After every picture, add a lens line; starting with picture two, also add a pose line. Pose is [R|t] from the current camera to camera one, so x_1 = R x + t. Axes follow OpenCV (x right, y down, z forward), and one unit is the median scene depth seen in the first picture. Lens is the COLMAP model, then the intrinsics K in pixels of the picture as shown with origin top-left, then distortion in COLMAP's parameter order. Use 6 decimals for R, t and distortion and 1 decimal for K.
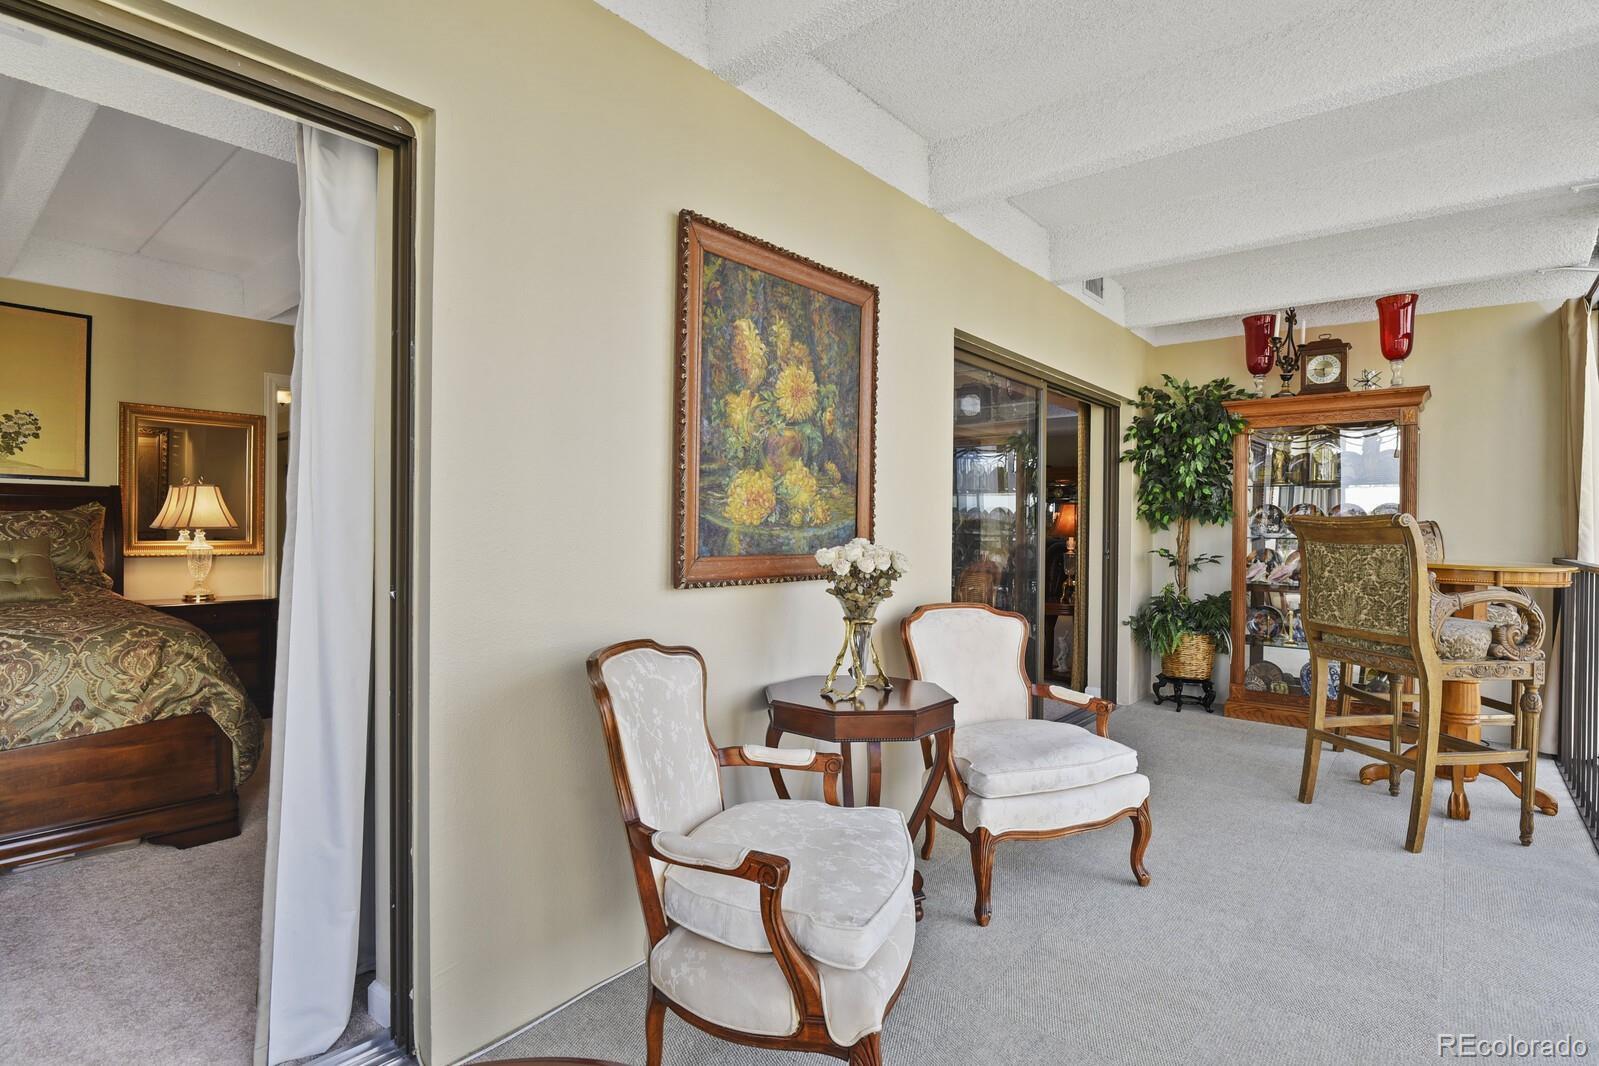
lens RADIAL K [[783.4, 0, 800.3], [0, 783.4, 532.9], [0, 0, 1]] dist [-0.020827, -0.001591]
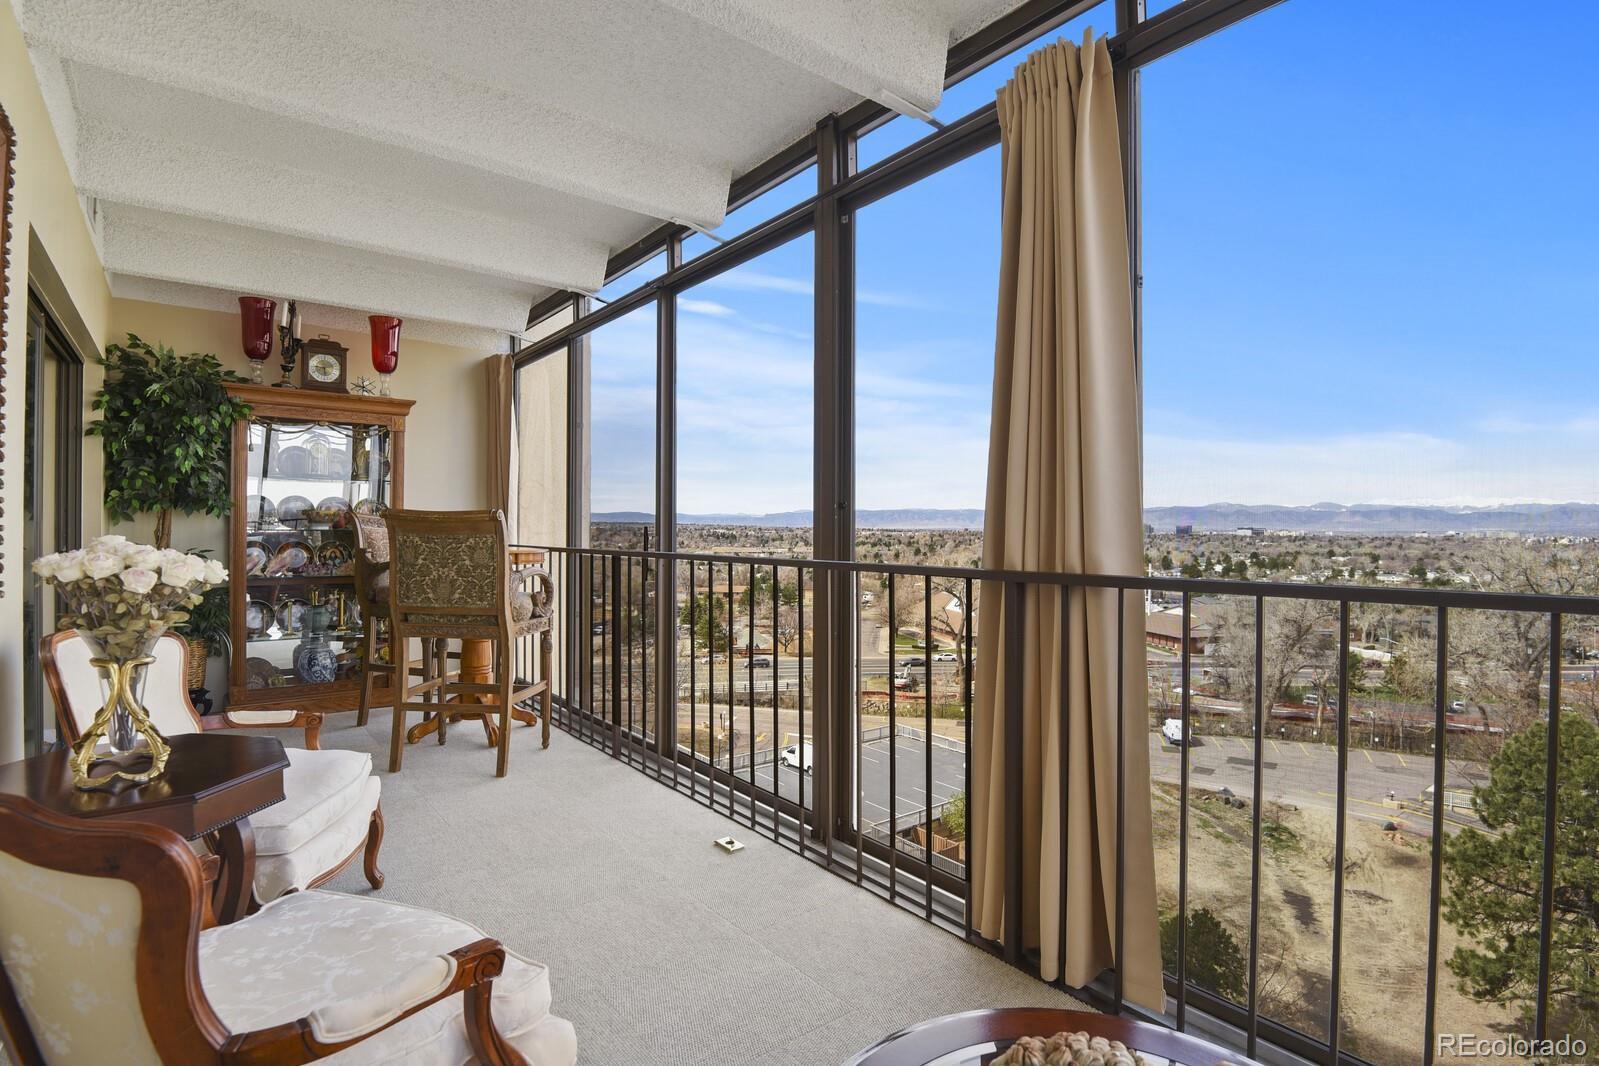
lens RADIAL K [[783.4, 0, 800.3], [0, 783.4, 532.9], [0, 0, 1]] dist [-0.020827, -0.001591]
pose [[0.206010, -0.012615, 0.978469, -0.215289], [0.001633, 0.999920, 0.012548, -0.001368], [-0.978549, -0.000988, 0.206014, 0.155919]]
